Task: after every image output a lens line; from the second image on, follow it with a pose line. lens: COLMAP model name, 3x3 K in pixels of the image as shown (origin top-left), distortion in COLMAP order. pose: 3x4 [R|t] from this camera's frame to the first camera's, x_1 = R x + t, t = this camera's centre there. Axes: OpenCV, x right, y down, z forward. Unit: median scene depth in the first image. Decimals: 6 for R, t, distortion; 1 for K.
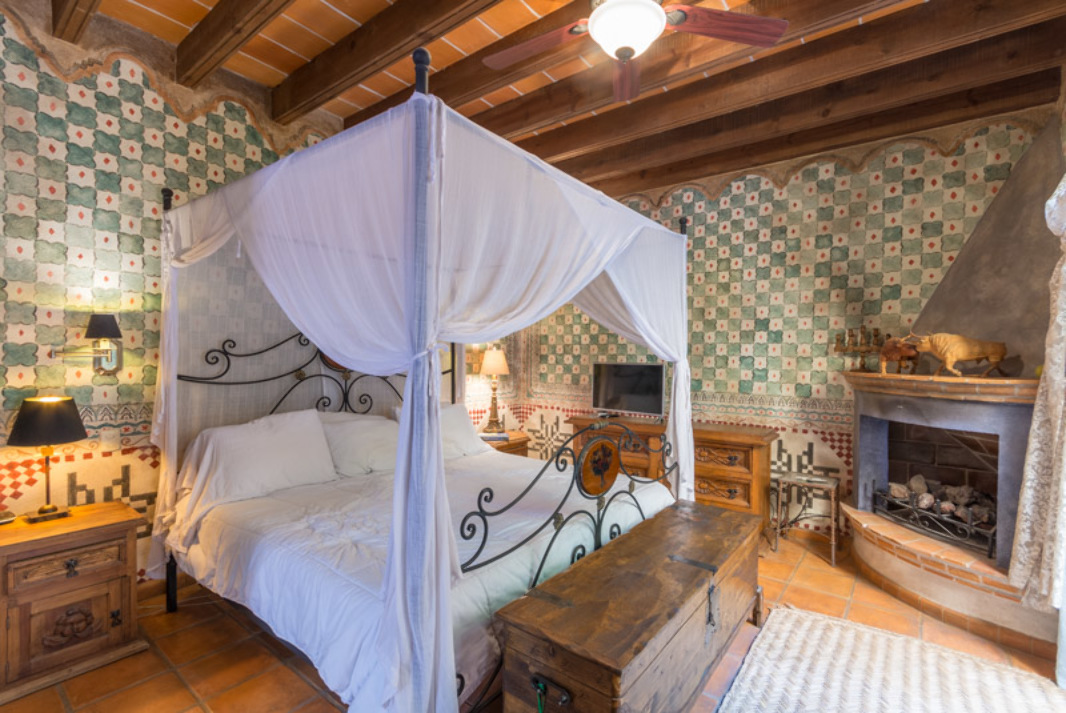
lens RADIAL K [[476.4, 0, 536.4], [0, 476.4, 355.6], [0, 0, 1]] dist [-0.012260, -0.000770]
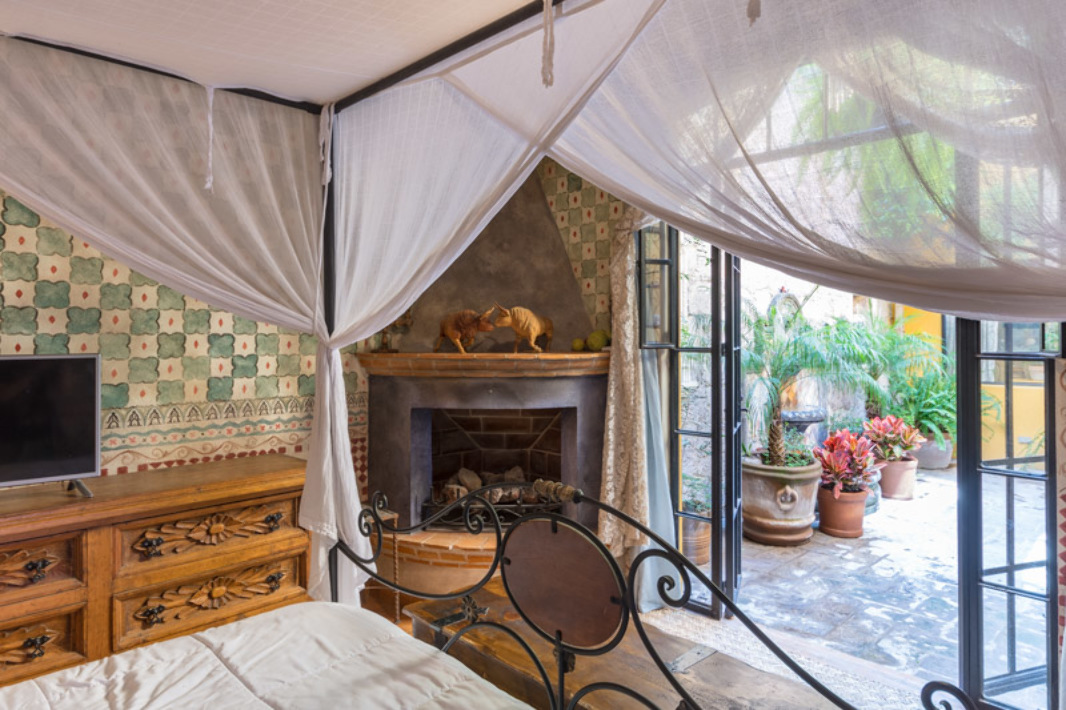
lens RADIAL K [[650.2, 0, 560.9], [0, 650.2, 324.1], [0, 0, 1]] dist [0.001886, 0.000844]
pose [[0.121440, -0.000544, 0.992599, -0.280811], [0.003032, 0.999995, 0.000177, -0.009467], [-0.992594, 0.002988, 0.121441, 0.533803]]
